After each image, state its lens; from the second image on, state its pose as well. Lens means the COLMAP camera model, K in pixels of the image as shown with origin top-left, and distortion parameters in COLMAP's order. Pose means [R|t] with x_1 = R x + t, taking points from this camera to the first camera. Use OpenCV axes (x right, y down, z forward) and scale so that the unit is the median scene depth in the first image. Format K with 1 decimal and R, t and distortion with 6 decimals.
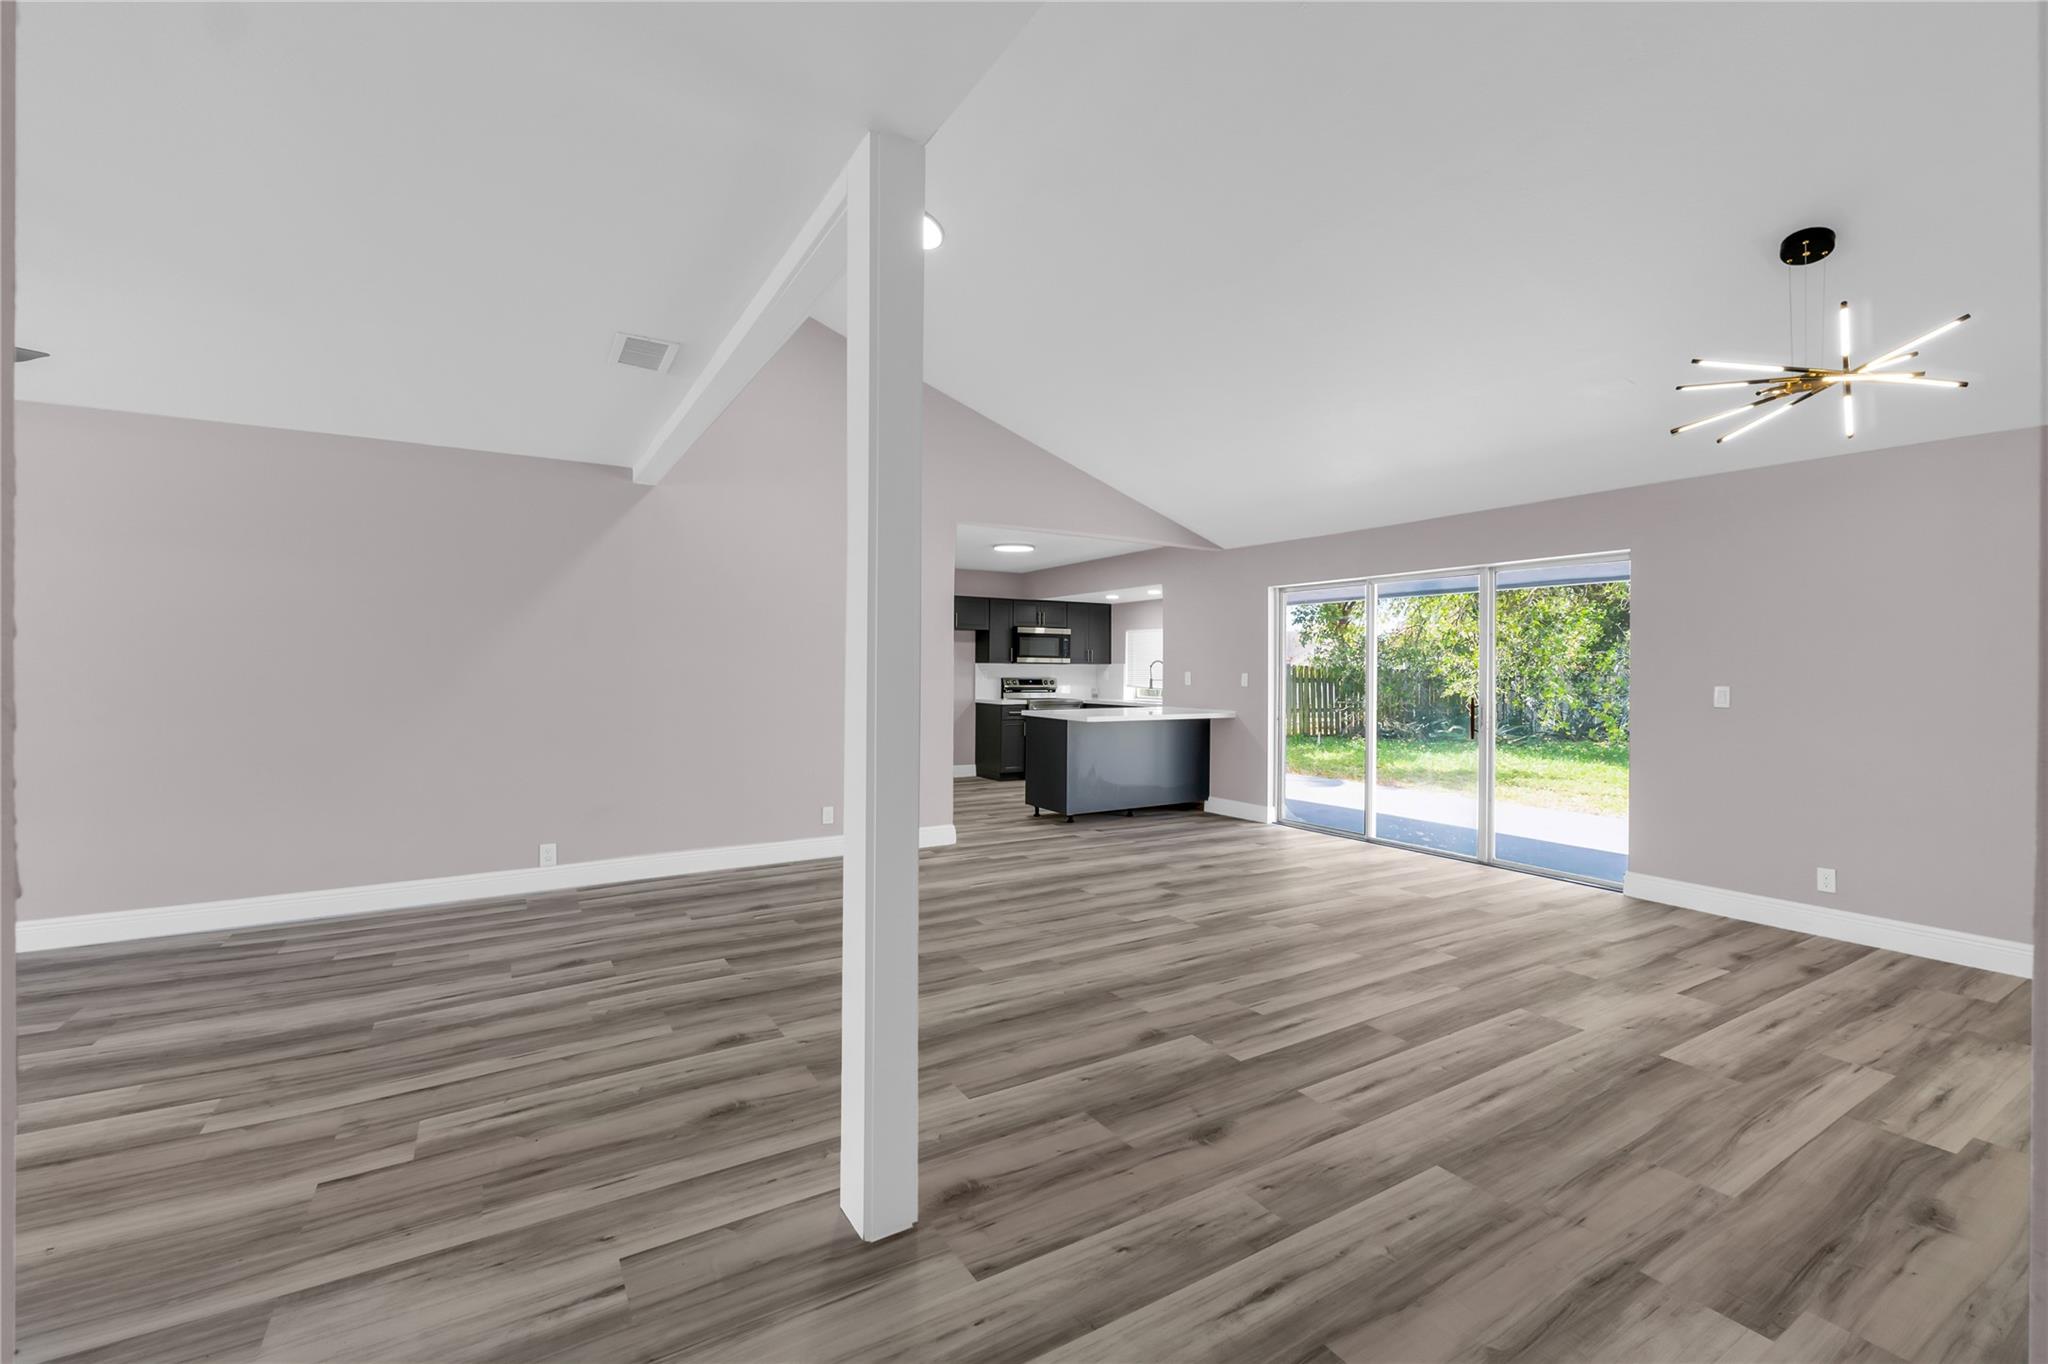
lens RADIAL K [[857.7, 0, 1018.3], [0, 857.7, 669.6], [0, 0, 1]] dist [-0.005114, -0.000192]
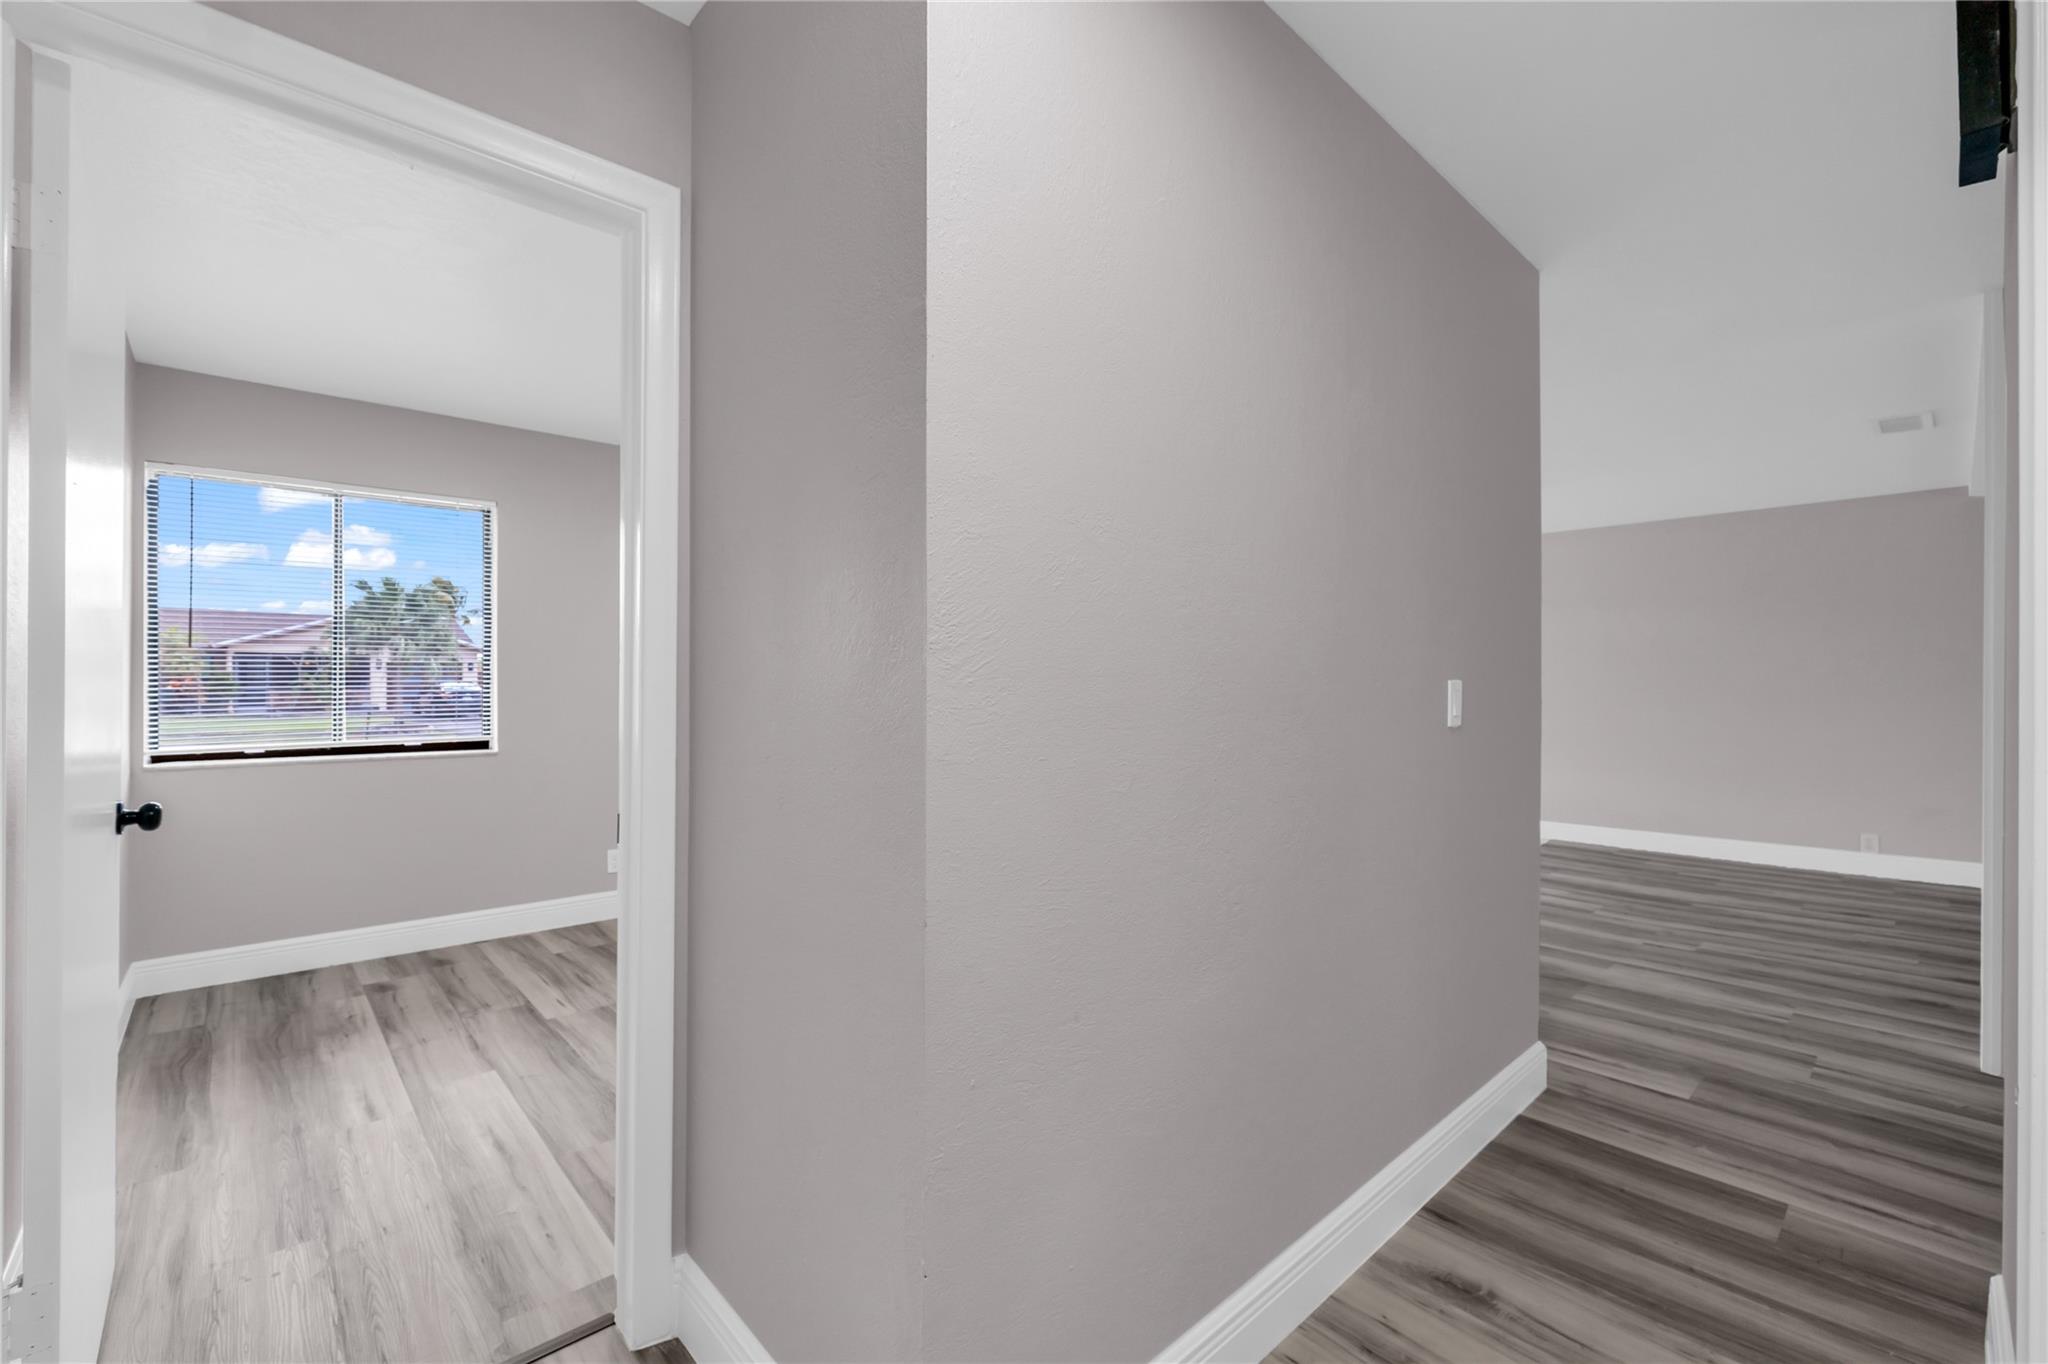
lens RADIAL K [[857.7, 0, 1015.1], [0, 857.7, 687.3], [0, 0, 1]] dist [-0.005114, -0.000192]
pose [[0.186874, -0.000788, -0.982384, 0.613663], [-0.004024, 0.999991, -0.001567, 0.025301], [0.982376, 0.004246, 0.186869, -0.572586]]
